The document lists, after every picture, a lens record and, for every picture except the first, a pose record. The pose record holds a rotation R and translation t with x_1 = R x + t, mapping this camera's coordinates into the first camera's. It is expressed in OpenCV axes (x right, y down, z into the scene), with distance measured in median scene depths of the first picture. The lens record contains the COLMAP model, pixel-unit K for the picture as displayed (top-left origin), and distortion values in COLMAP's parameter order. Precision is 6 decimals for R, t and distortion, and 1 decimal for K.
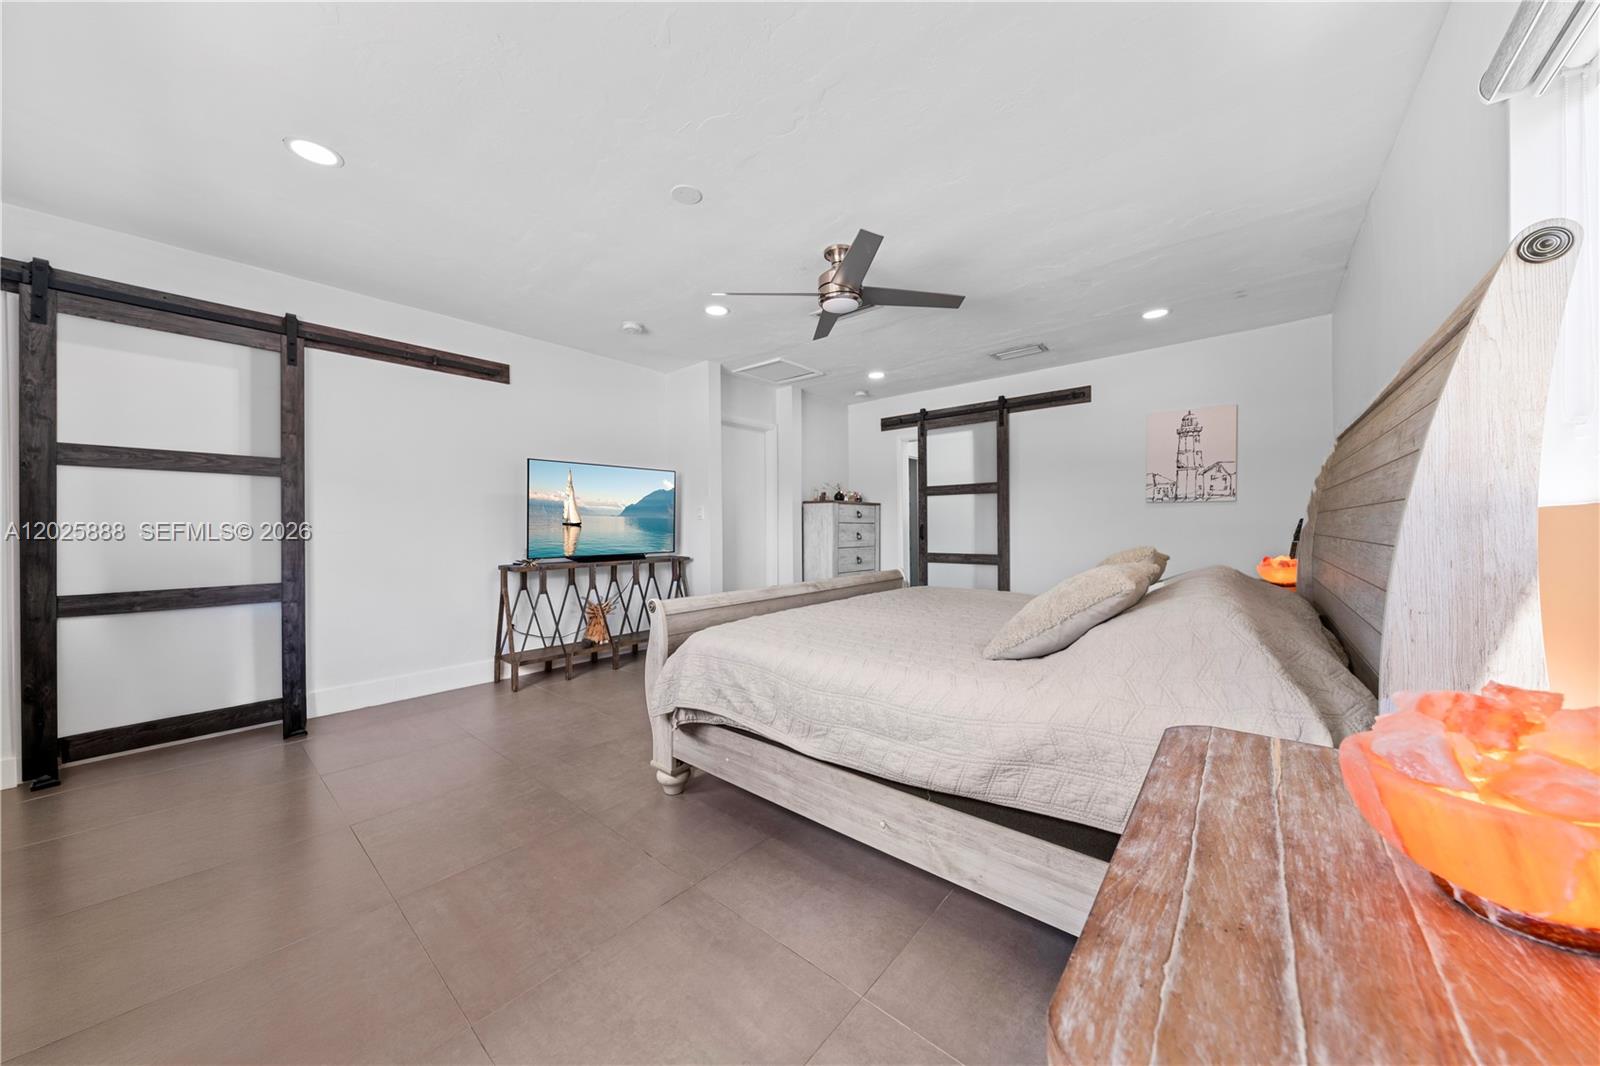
lens RADIAL K [[542.8, 0, 796.0], [0, 542.8, 529.2], [0, 0, 1]] dist [-0.003796, 0.001362]
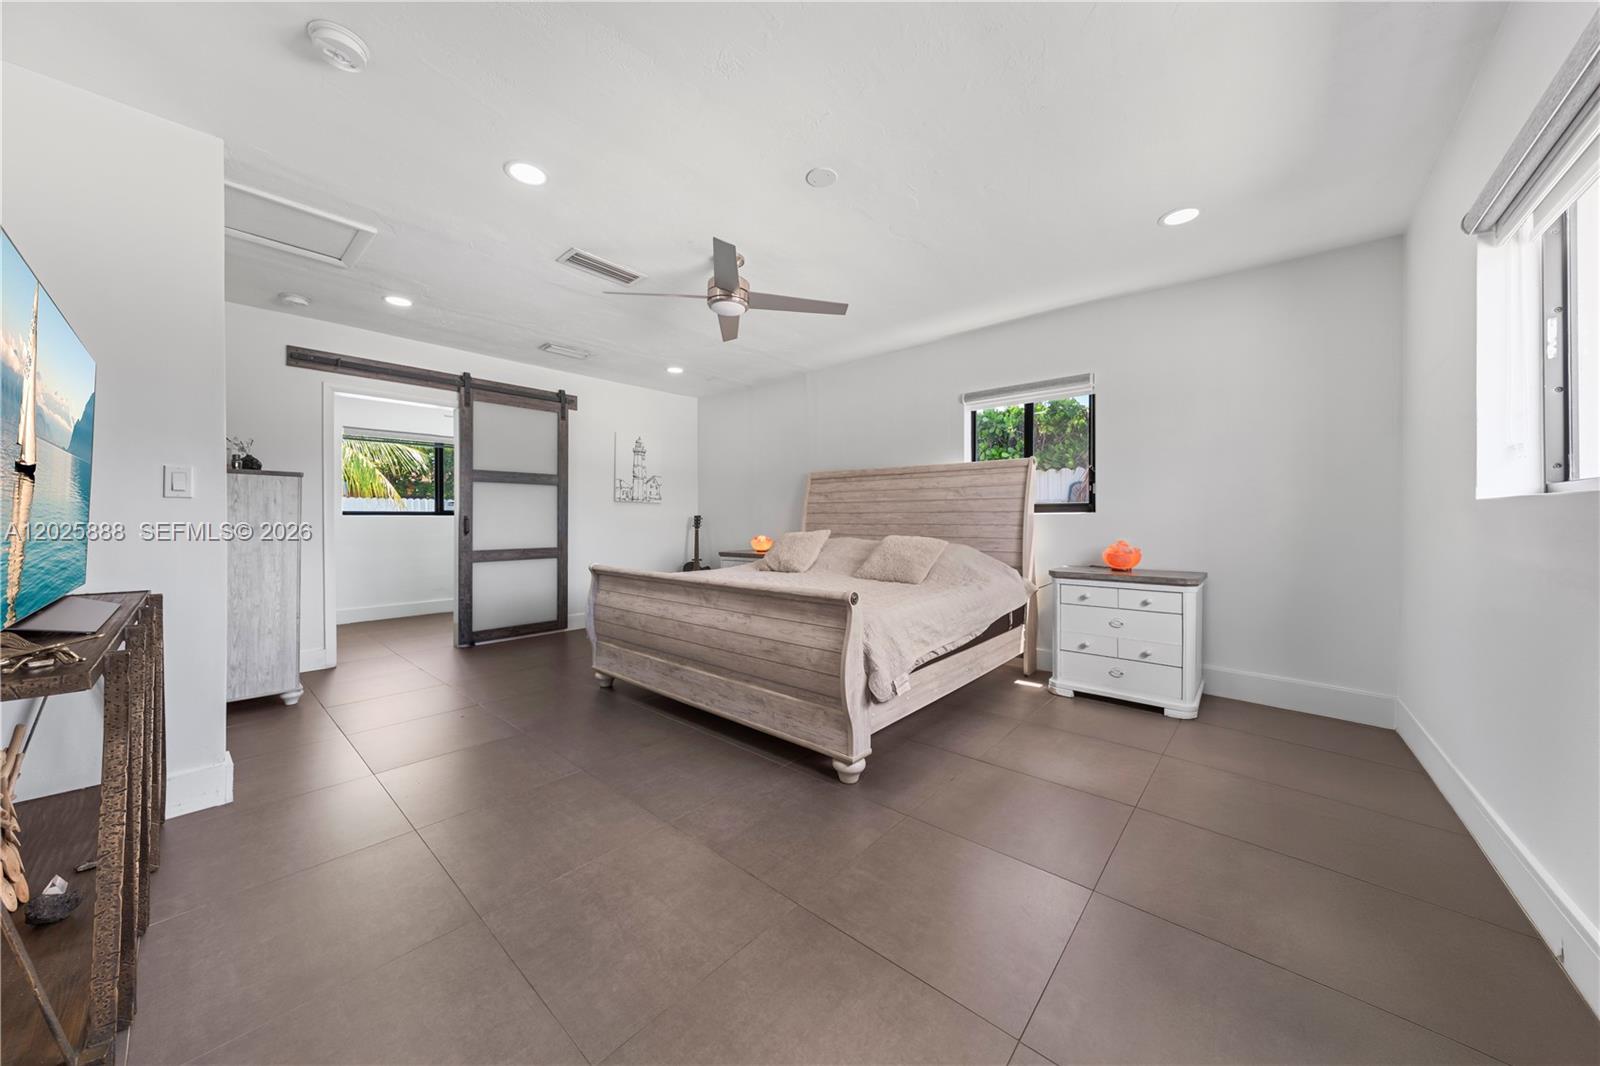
lens RADIAL K [[542.8, 0, 795.6], [0, 542.8, 523.1], [0, 0, 1]] dist [-0.003796, 0.001362]
pose [[0.018835, -0.000667, 0.999822, -0.649084], [0.000366, 1.000000, 0.000660, 0.001755], [-0.999823, 0.000353, 0.018835, 0.570891]]
